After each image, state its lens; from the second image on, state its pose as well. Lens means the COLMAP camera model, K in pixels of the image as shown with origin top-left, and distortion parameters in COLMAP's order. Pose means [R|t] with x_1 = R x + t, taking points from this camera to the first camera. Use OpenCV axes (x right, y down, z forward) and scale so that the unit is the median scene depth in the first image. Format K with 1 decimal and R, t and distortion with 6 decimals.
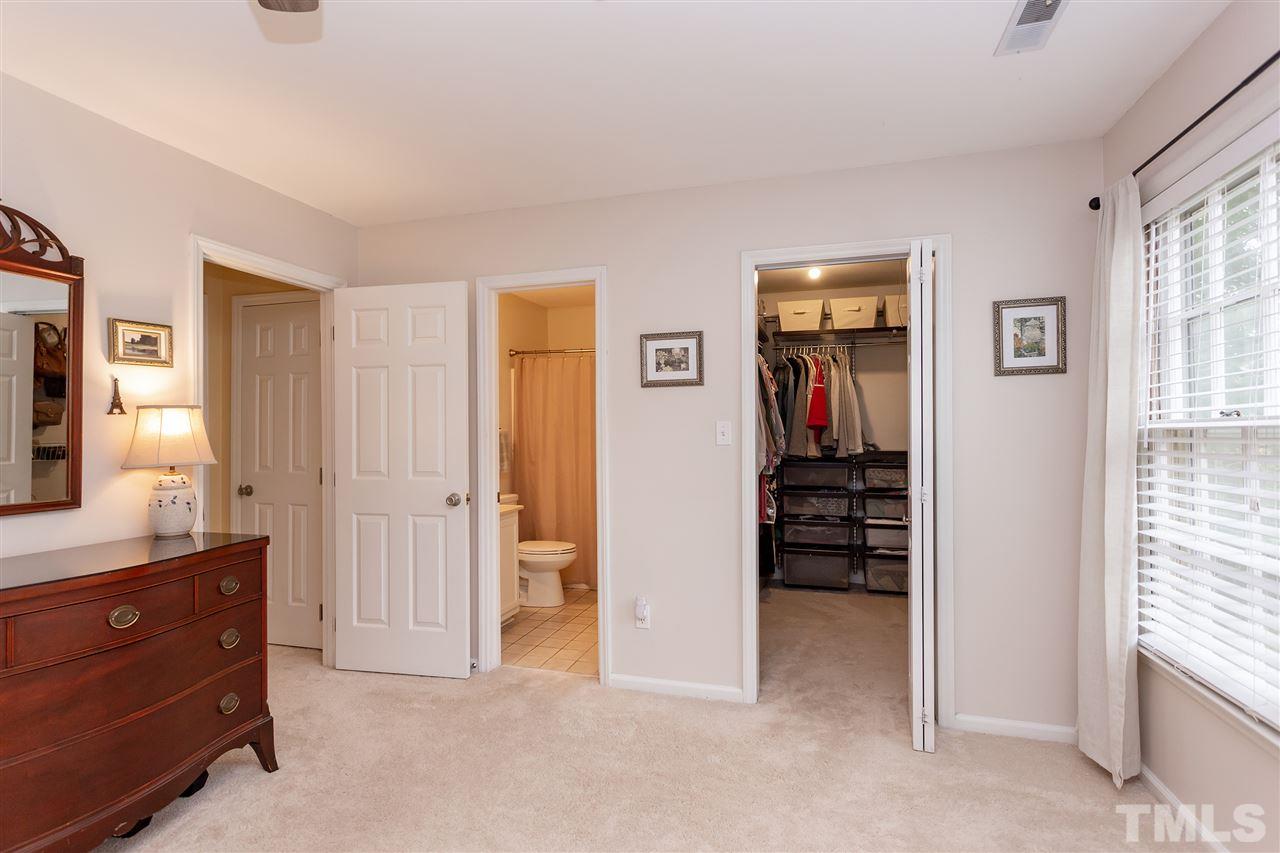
lens RADIAL K [[608.7, 0, 639.3], [0, 608.7, 430.6], [0, 0, 1]] dist [-0.000851, 0.000295]
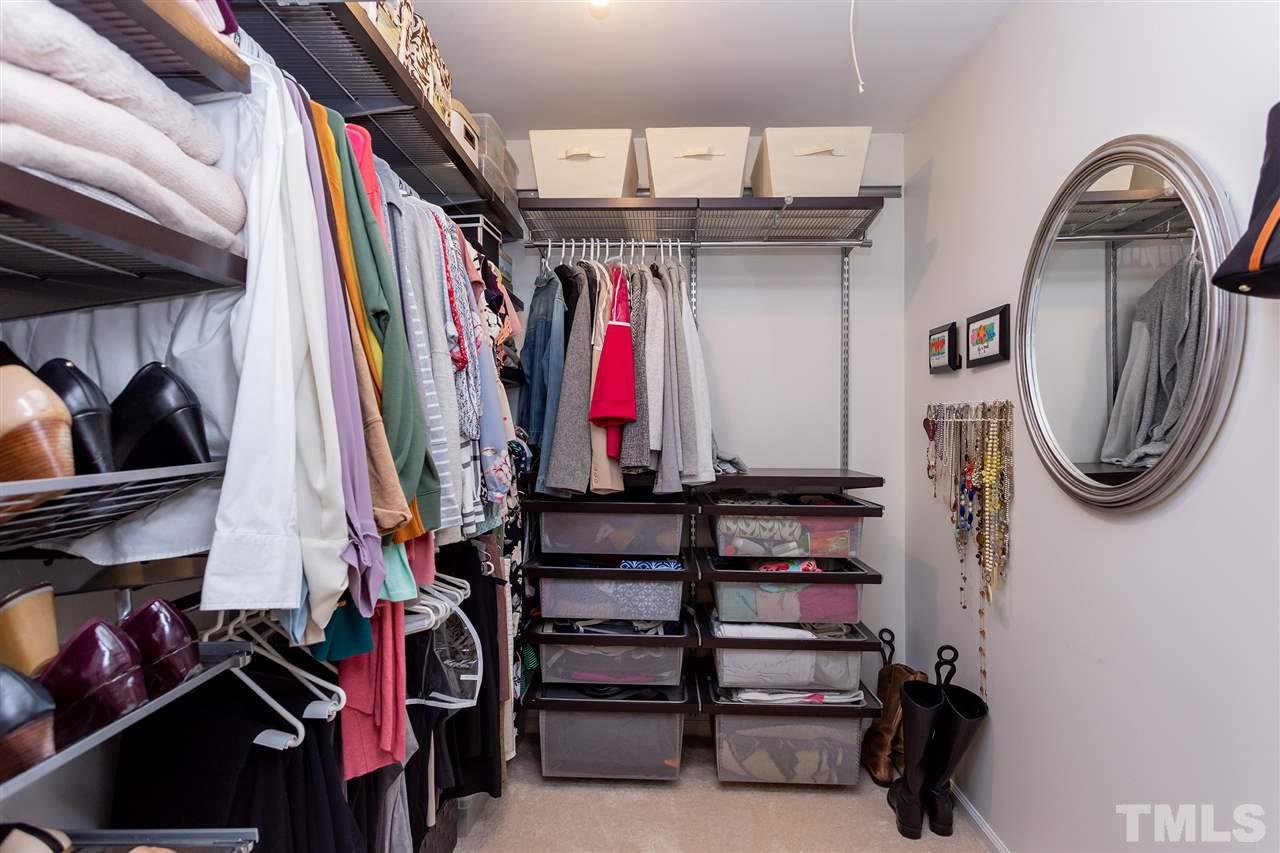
lens RADIAL K [[608.7, 0, 639.3], [0, 608.7, 430.6], [0, 0, 1]] dist [-0.000851, 0.000295]
pose [[0.966970, 0.004270, 0.254856, 0.283081], [-0.007910, 0.999881, 0.013256, -0.007393], [-0.254769, -0.014834, 0.966888, 0.822079]]
